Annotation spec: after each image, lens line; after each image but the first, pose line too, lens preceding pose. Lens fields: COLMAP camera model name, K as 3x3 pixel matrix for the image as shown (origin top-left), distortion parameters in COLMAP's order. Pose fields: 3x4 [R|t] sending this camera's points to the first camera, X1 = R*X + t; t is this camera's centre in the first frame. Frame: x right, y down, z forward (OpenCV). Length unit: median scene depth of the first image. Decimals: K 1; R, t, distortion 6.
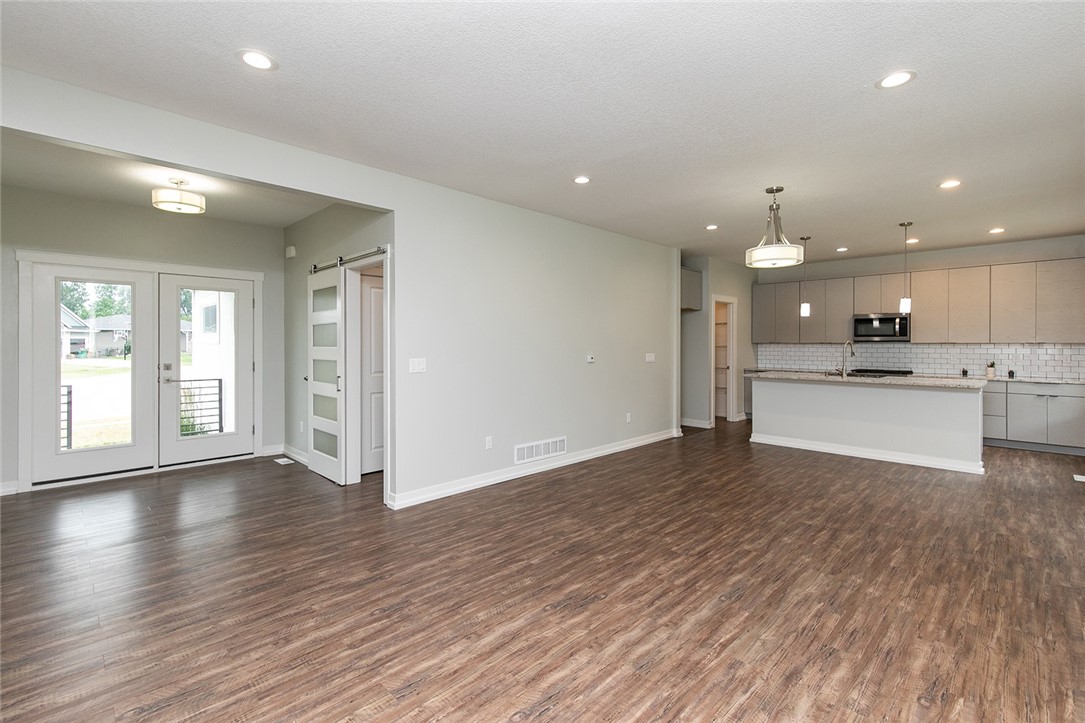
lens RADIAL K [[496.1, 0, 553.9], [0, 496.1, 345.6], [0, 0, 1]] dist [0.012920, -0.000146]
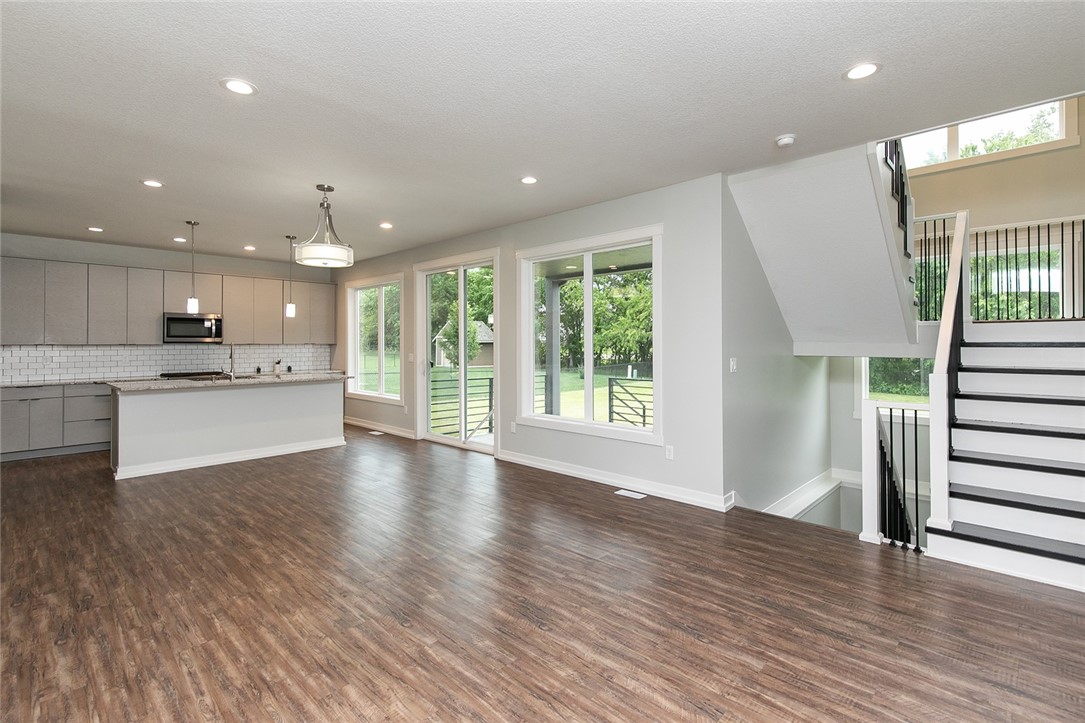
lens RADIAL K [[496.1, 0, 553.9], [0, 496.1, 345.6], [0, 0, 1]] dist [0.012920, -0.000146]
pose [[-0.021446, -0.005065, 0.999757, -0.592759], [0.006655, 0.999964, 0.005209, -0.006041], [-0.999748, 0.006765, -0.021411, 0.626107]]
